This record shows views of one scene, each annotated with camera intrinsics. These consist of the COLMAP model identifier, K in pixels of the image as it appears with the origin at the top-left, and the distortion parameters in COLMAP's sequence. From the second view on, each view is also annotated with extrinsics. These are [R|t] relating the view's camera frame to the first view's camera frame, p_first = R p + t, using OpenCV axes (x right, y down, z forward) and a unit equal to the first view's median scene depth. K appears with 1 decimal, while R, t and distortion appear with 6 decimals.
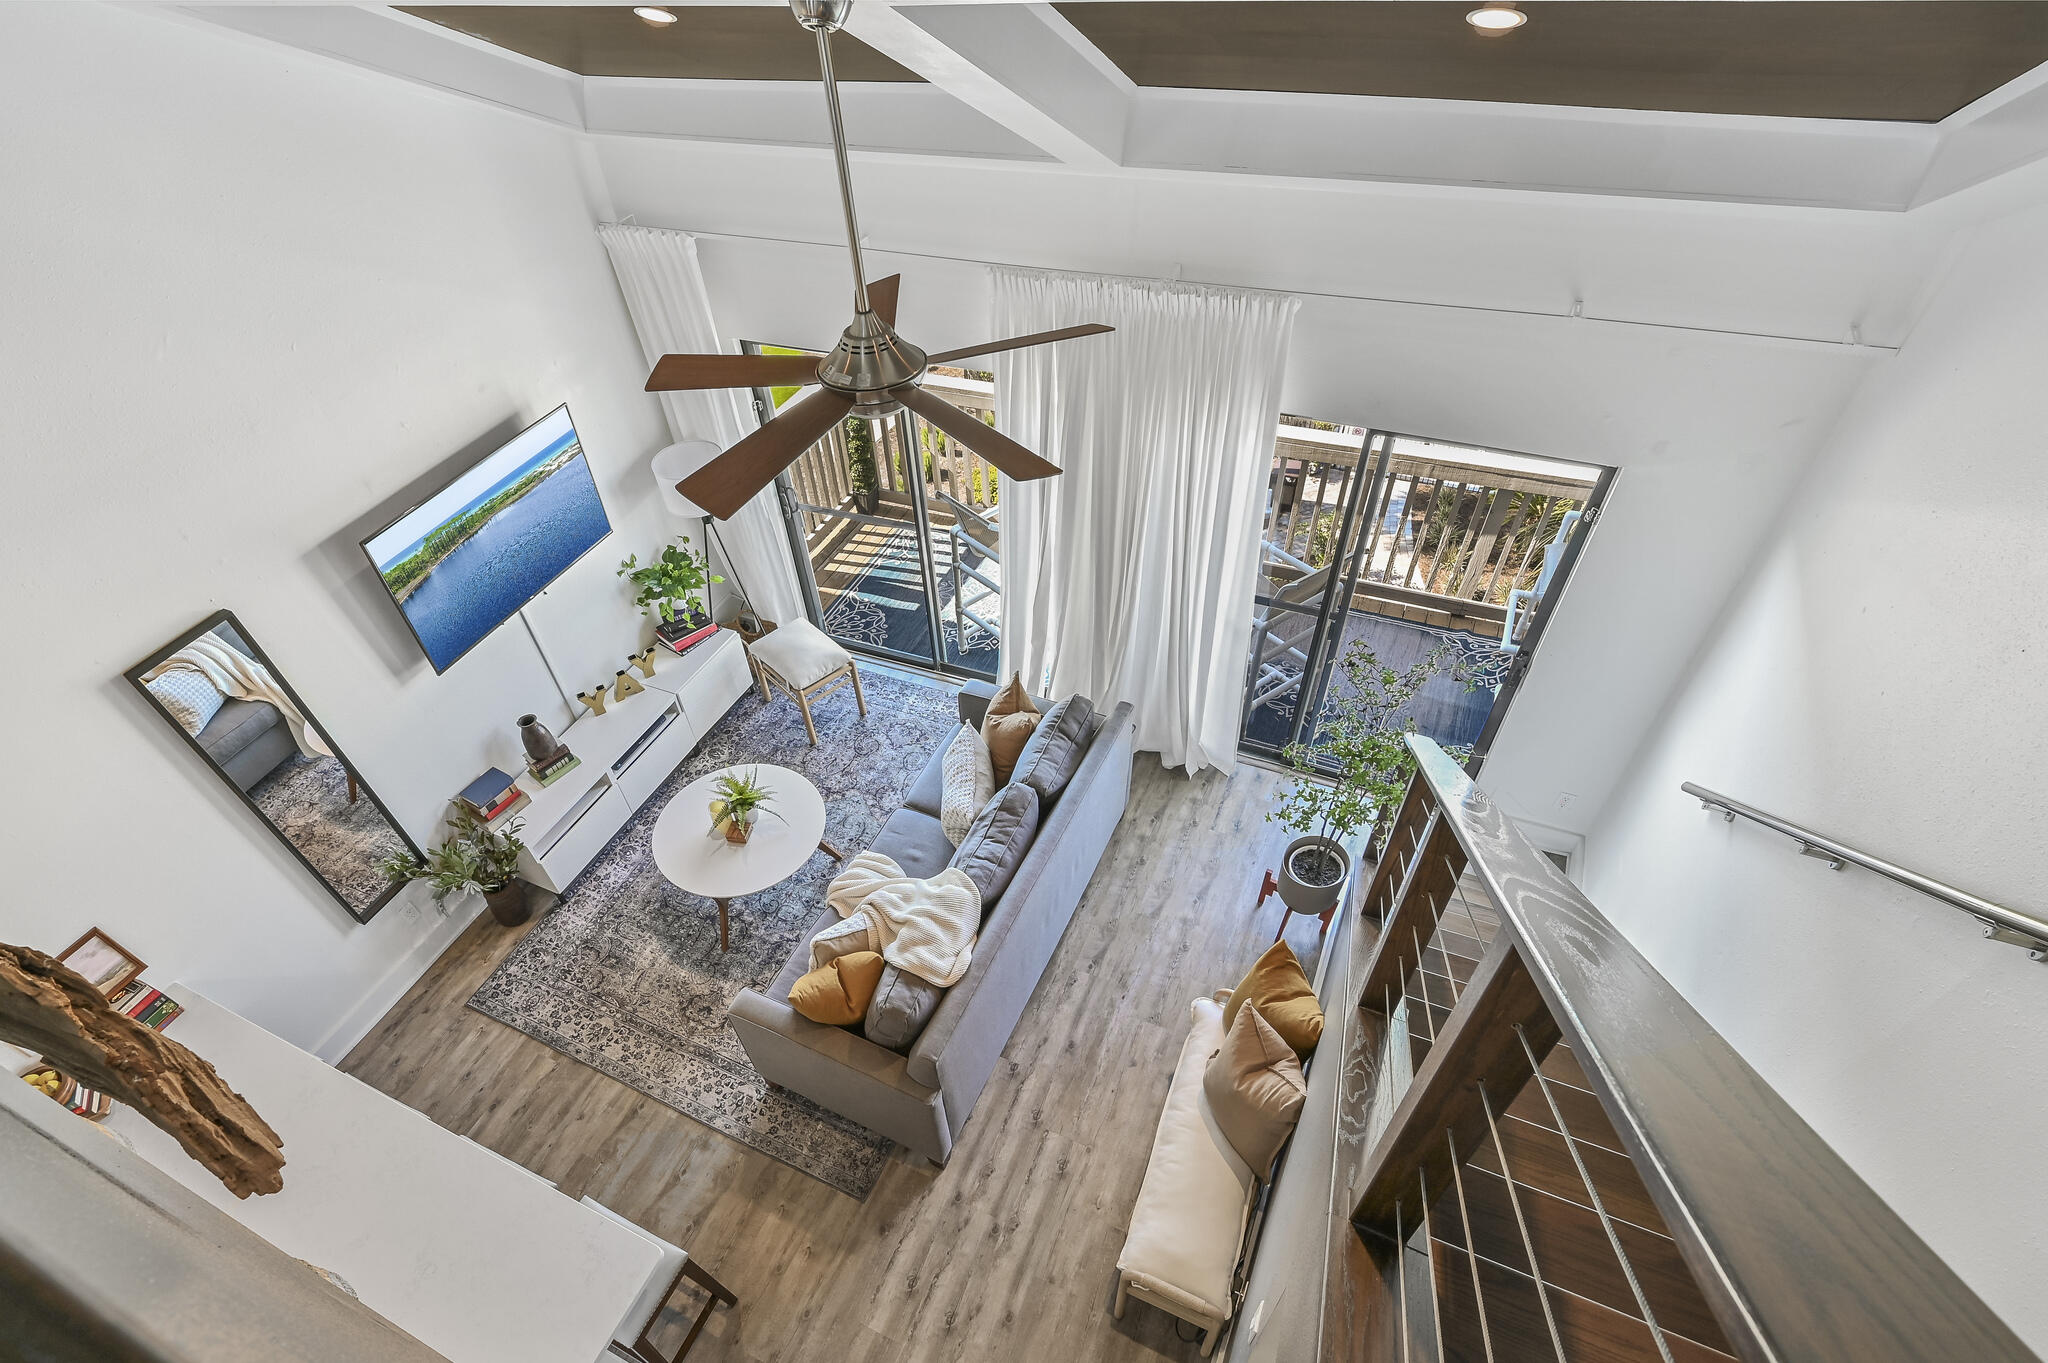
lens RADIAL K [[958.4, 0, 976.2], [0, 958.4, 791.5], [0, 0, 1]] dist [-0.001283, 0.000047]
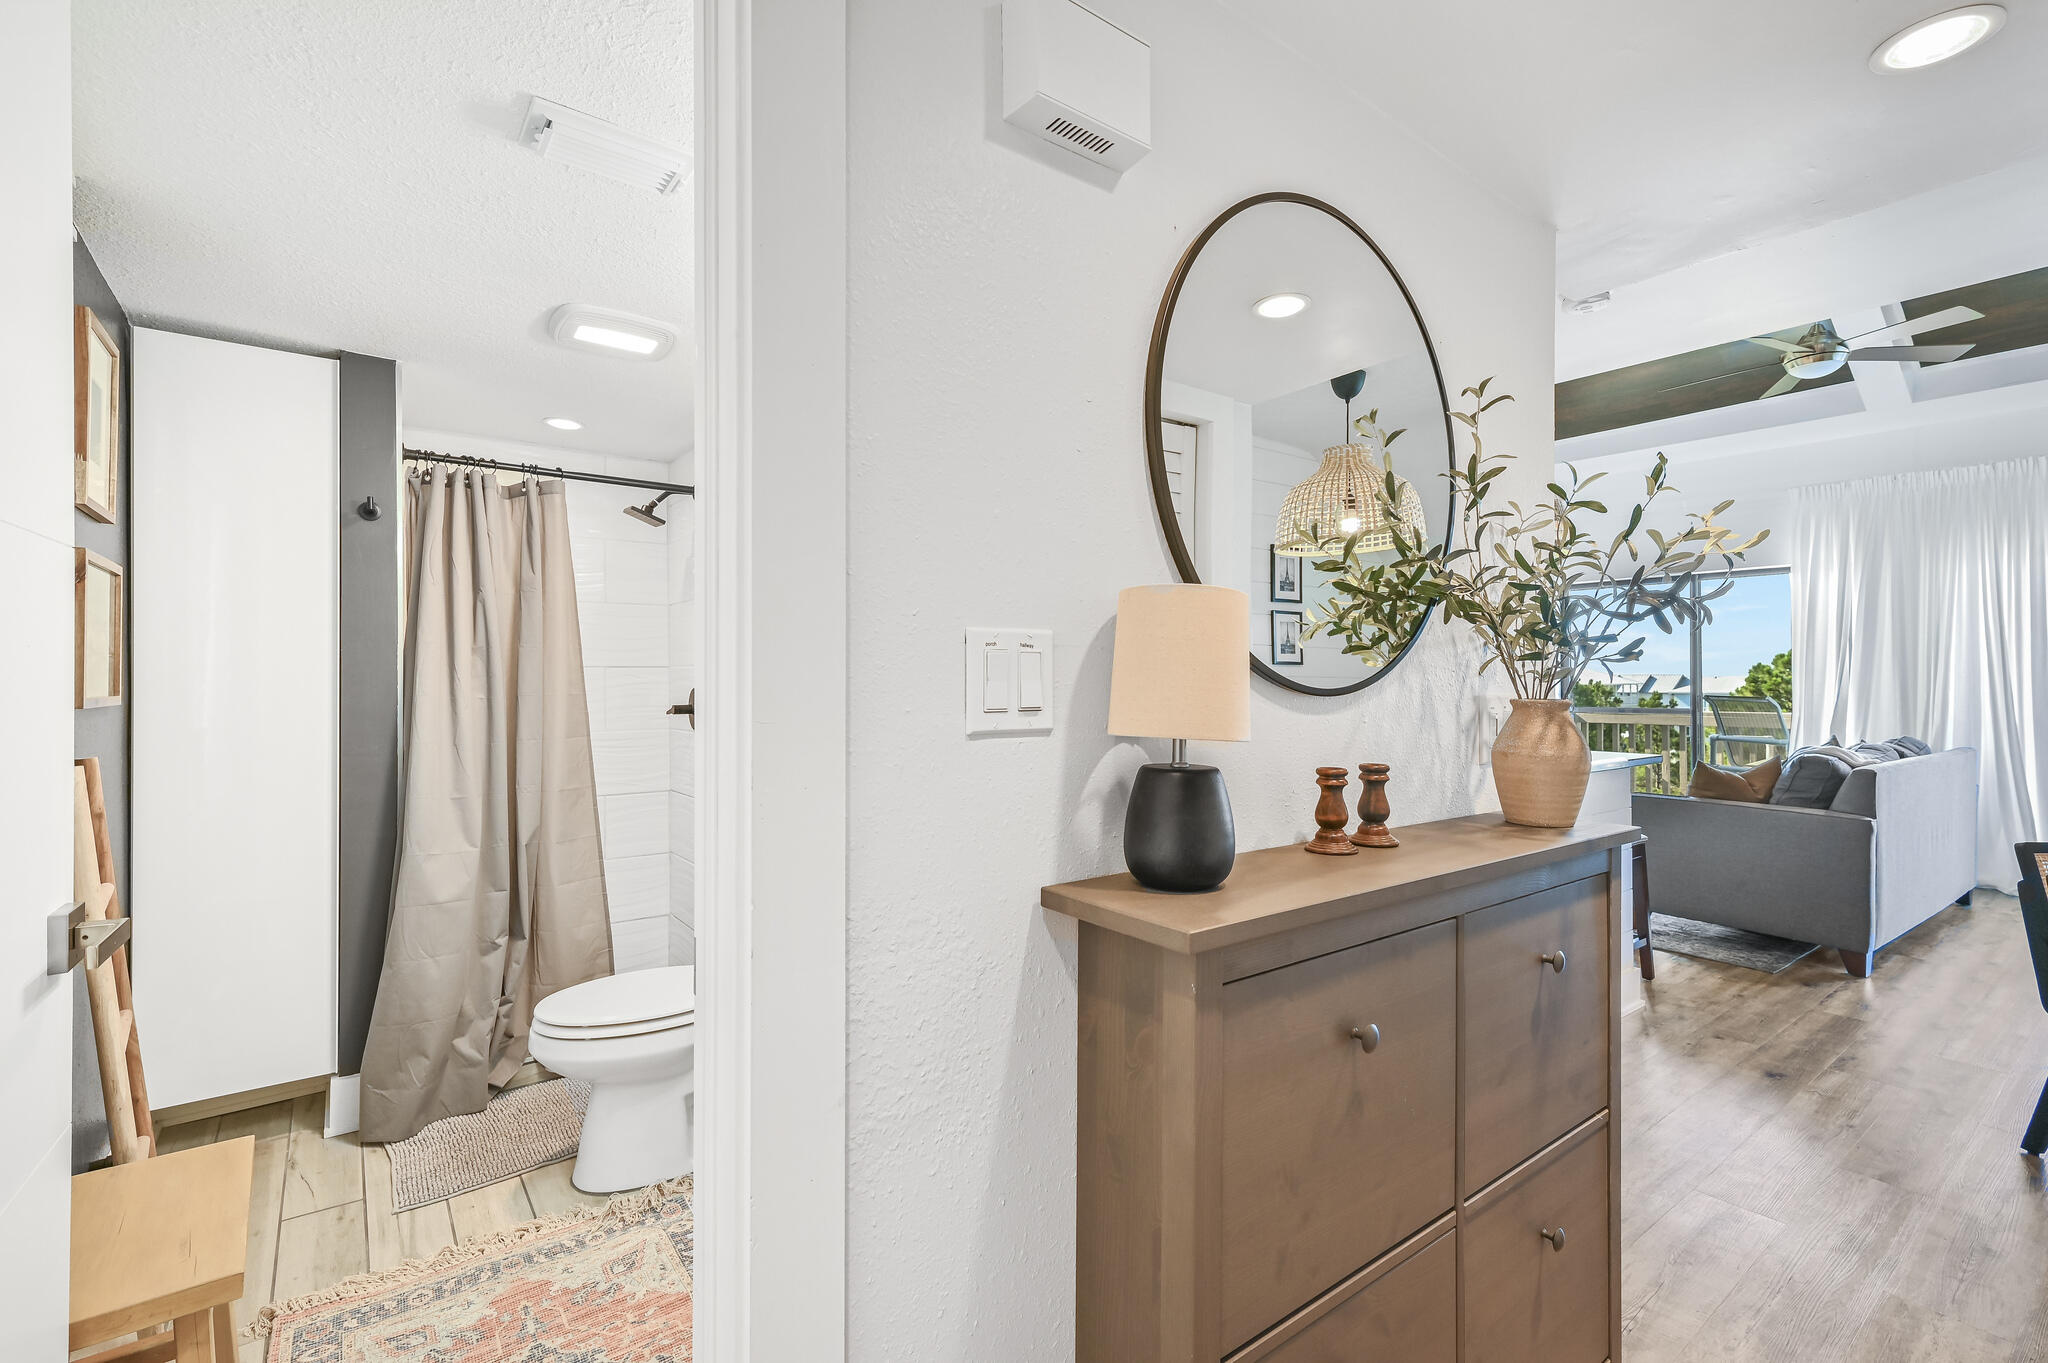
lens RADIAL K [[912.8, 0, 1024.0], [0, 912.8, 681.5], [0, 0, 1]] dist [0.007806, -0.000080]
pose [[0.882977, 0.065888, -0.464769, -0.345406], [-0.382569, 0.674745, -0.631157, 1.013454], [0.272015, 0.735104, 0.620991, -0.070626]]
